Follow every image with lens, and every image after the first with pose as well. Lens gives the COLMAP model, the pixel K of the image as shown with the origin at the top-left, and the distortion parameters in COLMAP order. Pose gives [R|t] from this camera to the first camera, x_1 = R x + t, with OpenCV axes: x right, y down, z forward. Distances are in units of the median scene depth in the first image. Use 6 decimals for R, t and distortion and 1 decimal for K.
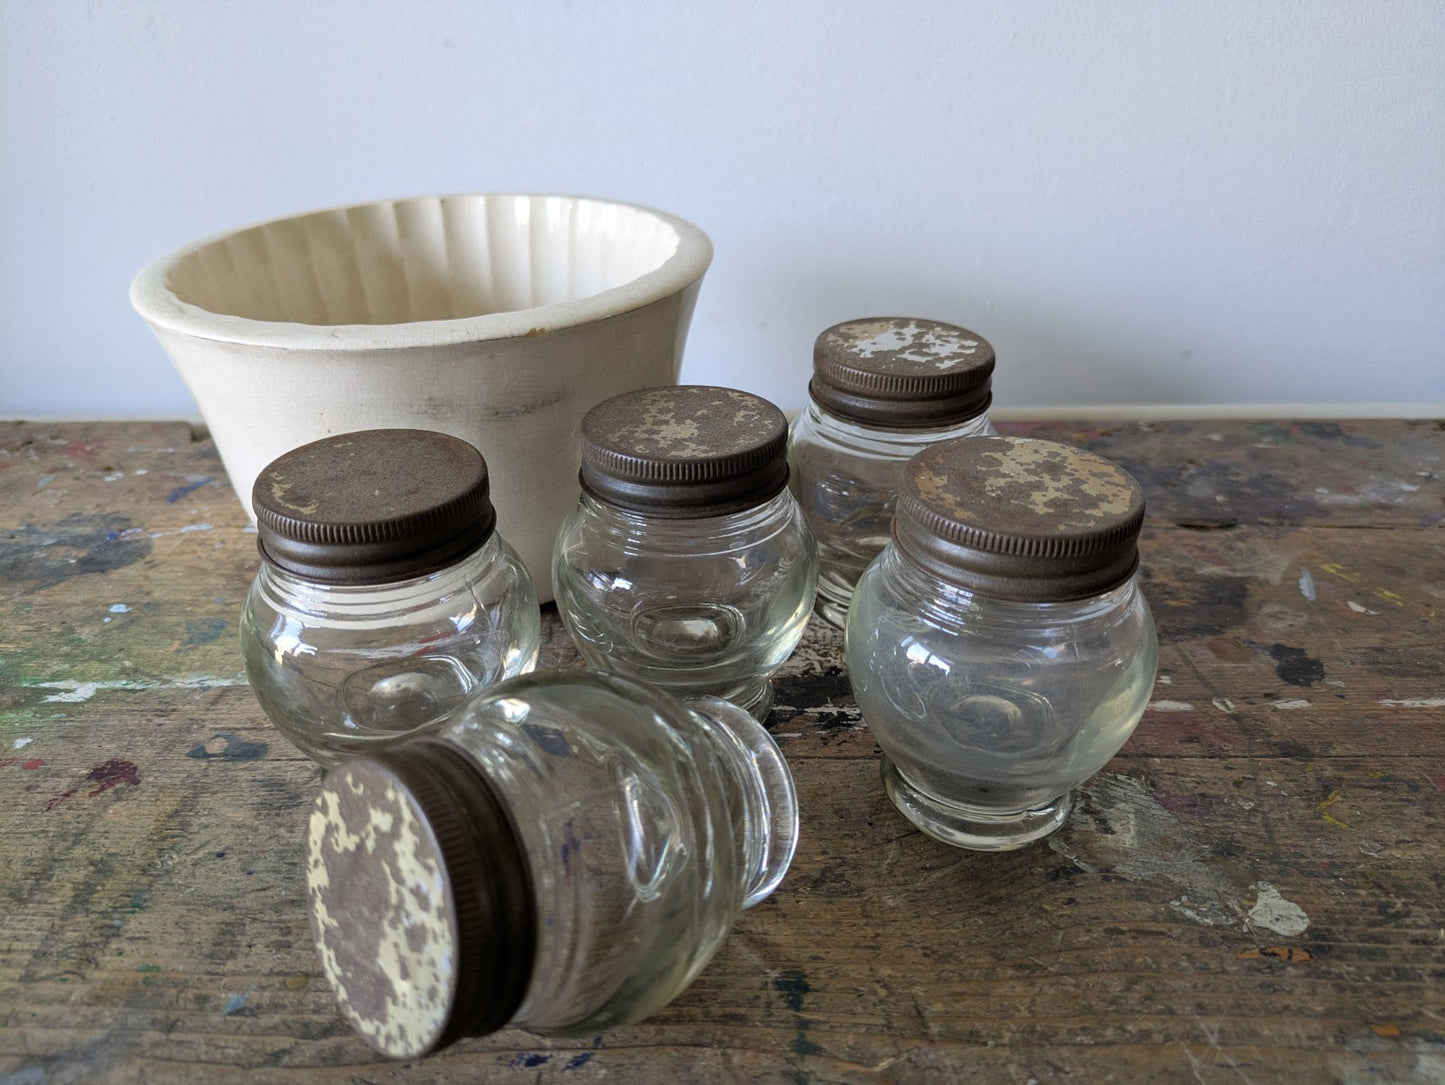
lens RADIAL K [[1145.4, 0, 702.2], [0, 1145.4, 545.9], [0, 0, 1]] dist [-0.019708, 0.020690]
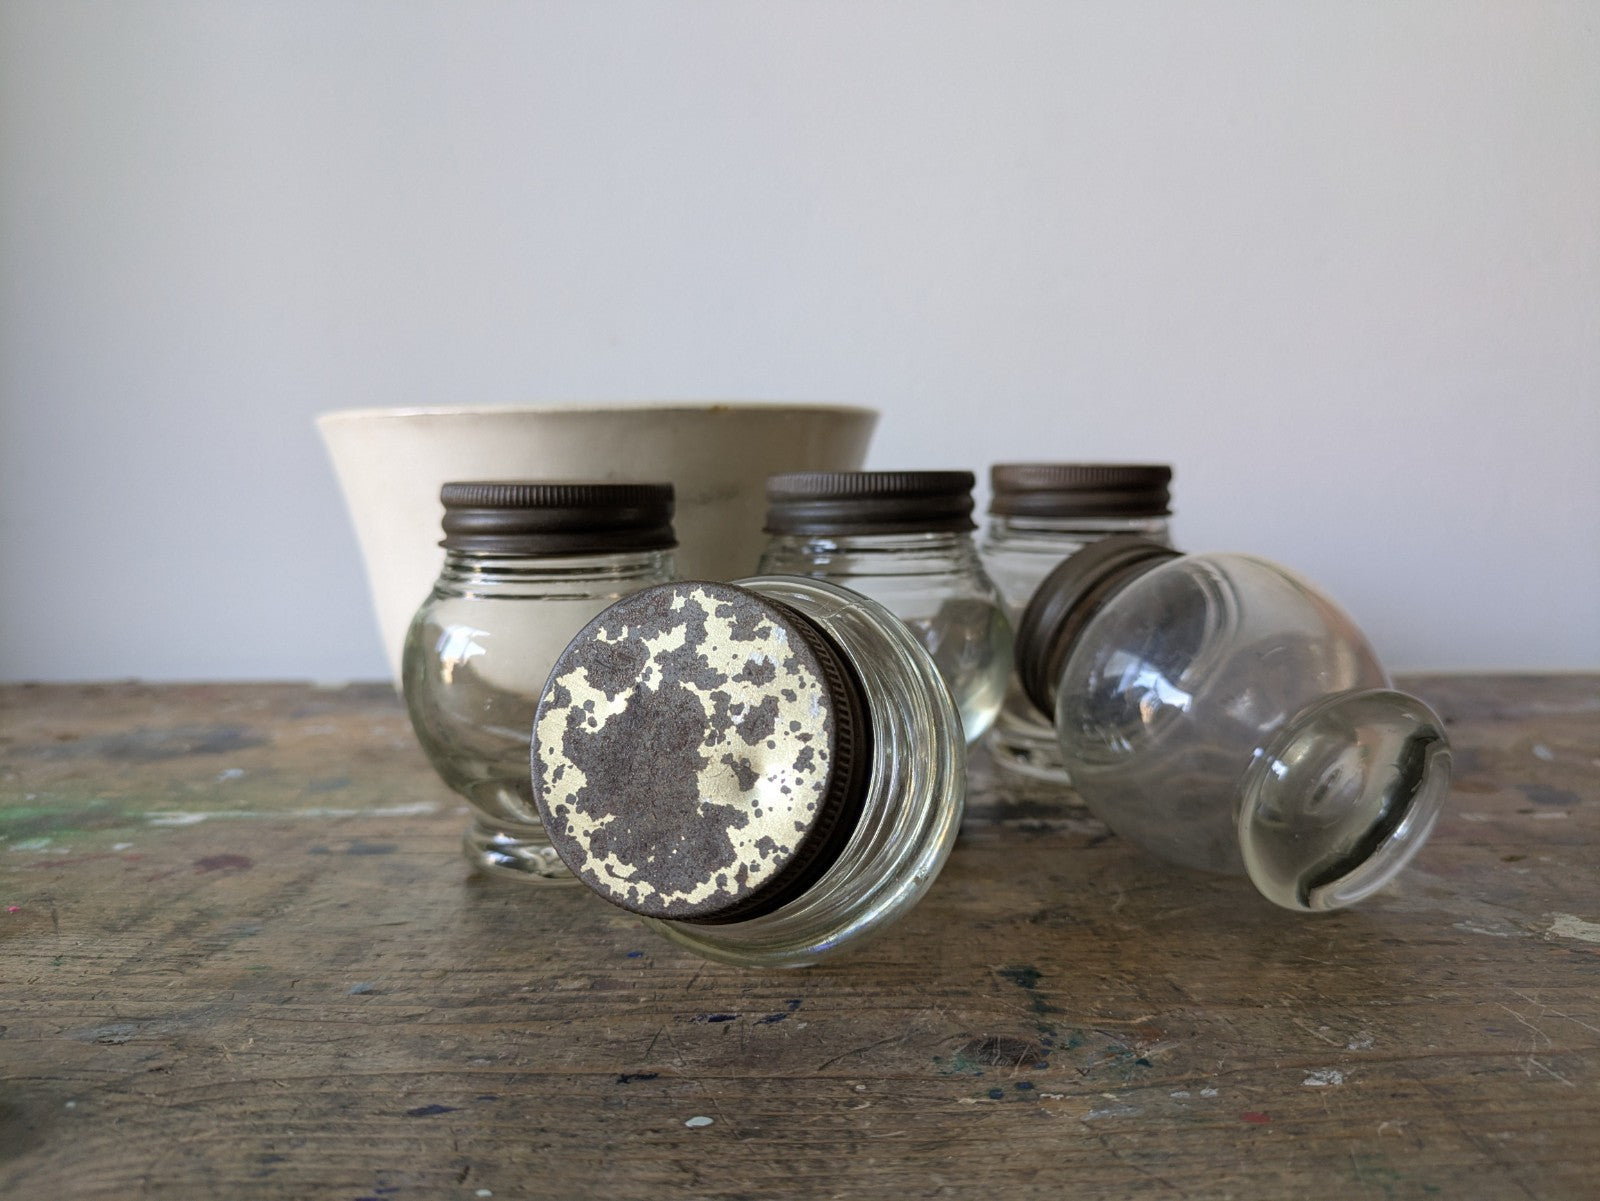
lens RADIAL K [[1282.0, 0, 802.8], [0, 1282.0, 583.7], [0, 0, 1]] dist [-0.013314, -0.012991]
pose [[0.999917, -0.004057, -0.012197, -0.063275], [-0.001187, 0.915687, -0.401890, 0.457713], [0.012799, 0.401871, 0.915607, 0.017835]]
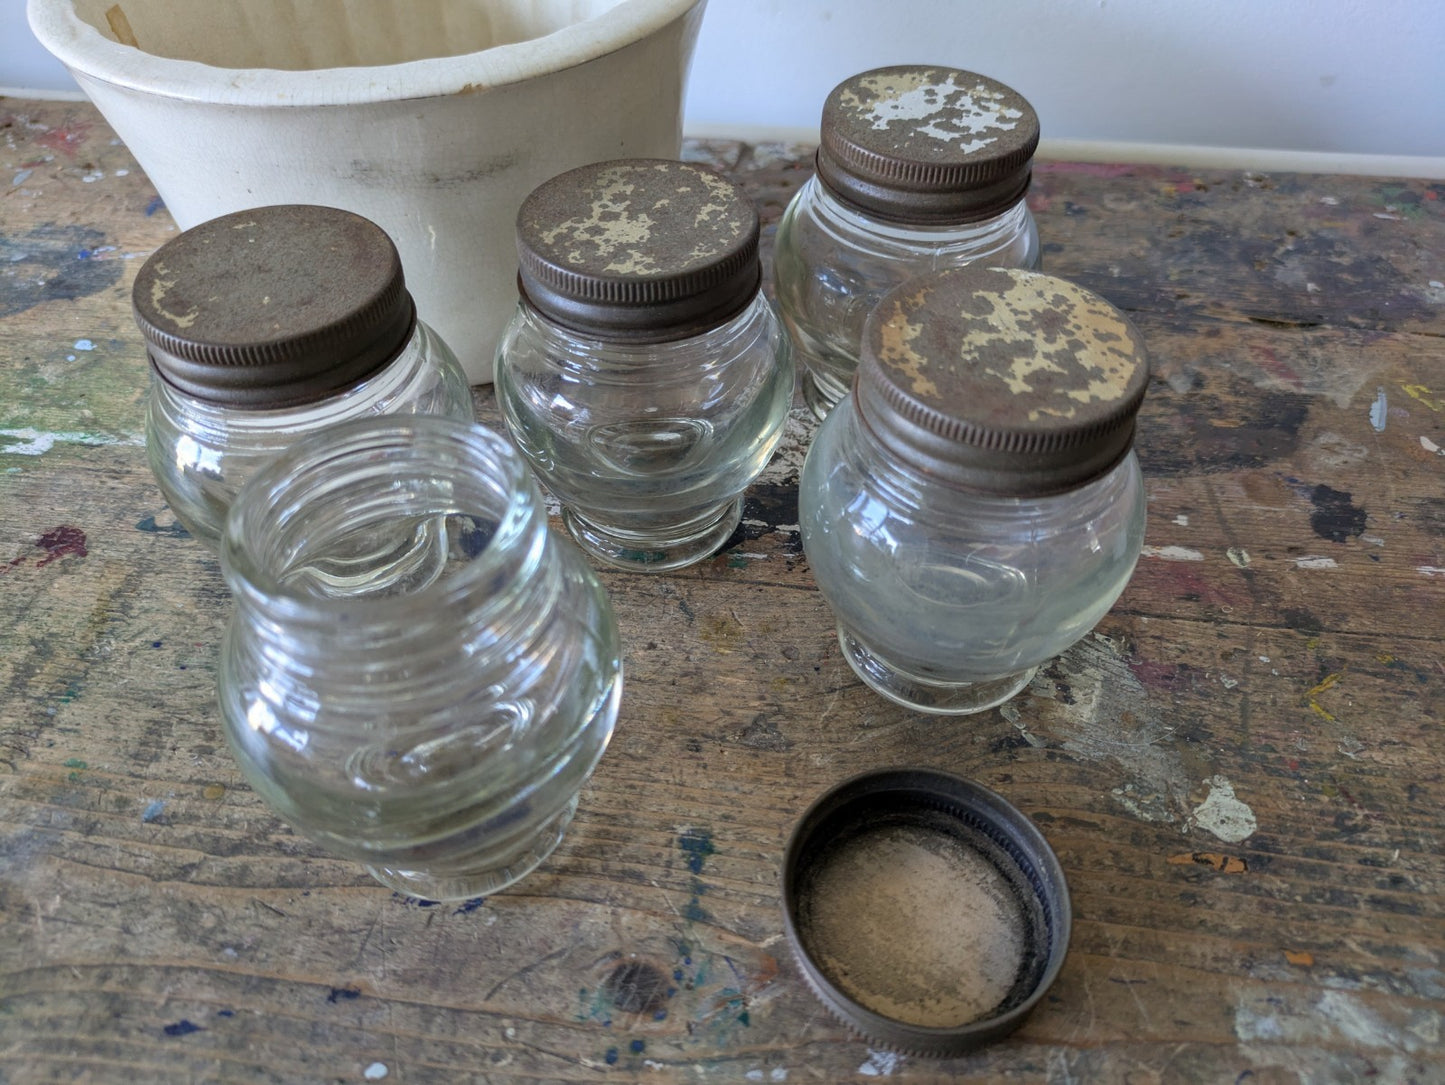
lens RADIAL K [[1131.6, 0, 718.5], [0, 1131.6, 558.4], [0, 0, 1]] dist [0.001802, -0.015877]
pose [[0.994488, 0.082706, -0.064454, 0.127762], [-0.058570, 0.948017, 0.312784, -0.143792], [0.086972, -0.307284, 0.947635, 0.138068]]
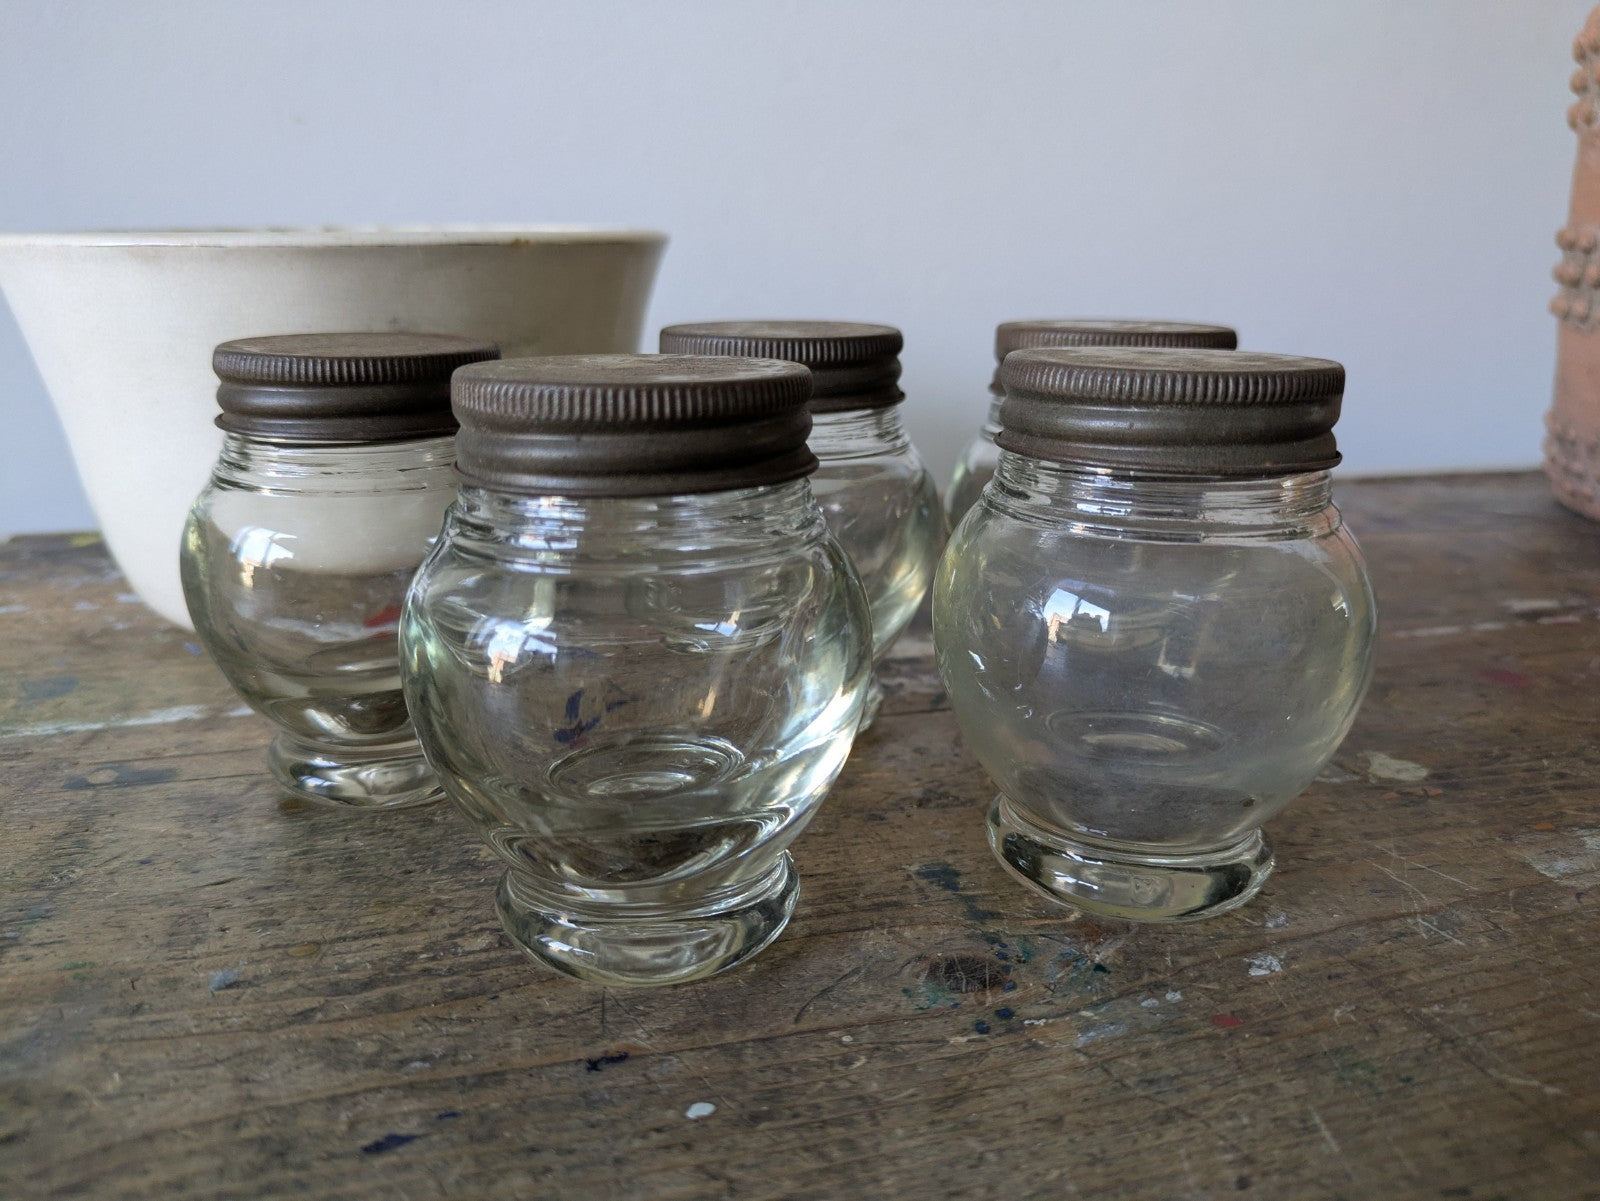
lens RADIAL K [[1282.0, 0, 802.8], [0, 1282.0, 583.7], [0, 0, 1]] dist [-0.013314, -0.012991]
pose [[0.964800, -0.056345, 0.256878, -0.224332], [0.113955, 0.969885, -0.215260, 0.337757], [-0.237014, 0.236956, 0.942166, 0.085352]]
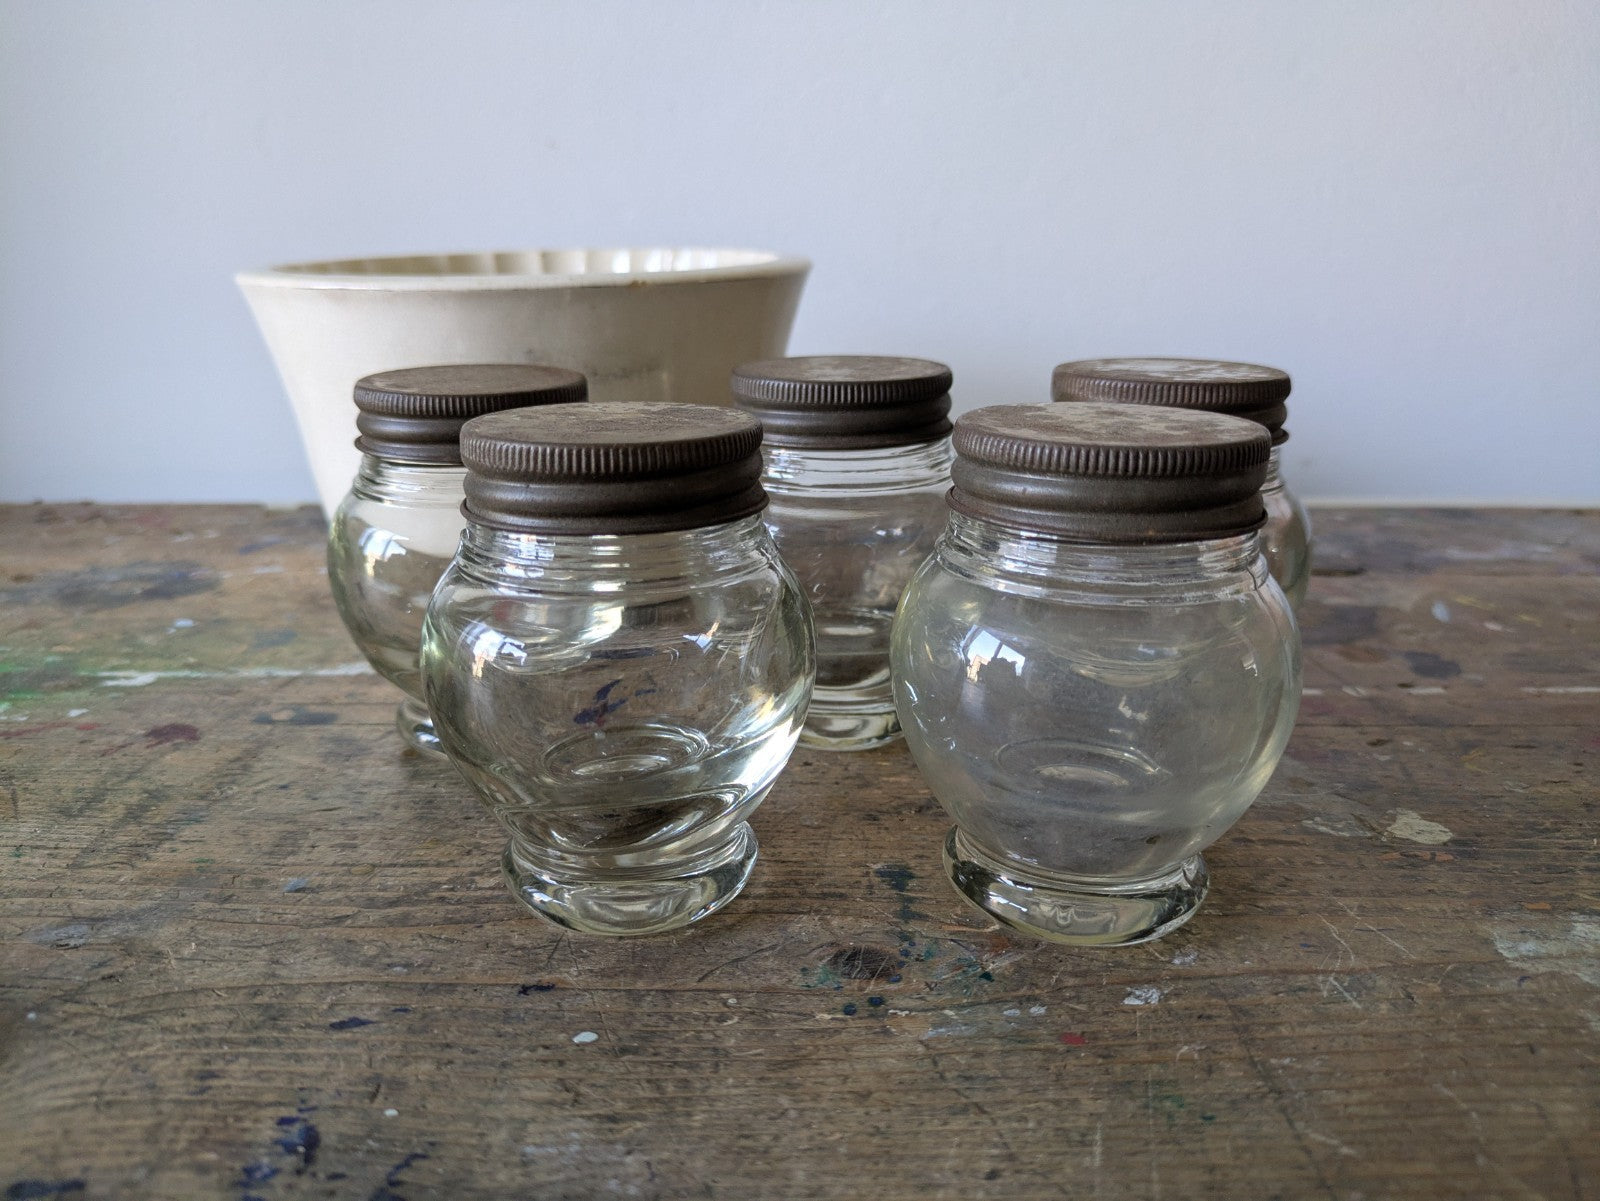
lens RADIAL K [[1276.1, 0, 794.3], [0, 1276.1, 596.9], [0, 0, 1]] dist [0.008382, -0.041377]
pose [[0.999970, 0.006082, -0.004894, 0.000083], [-0.006939, 0.979711, -0.200294, 0.340524], [0.003576, 0.200322, 0.979724, -0.056127]]
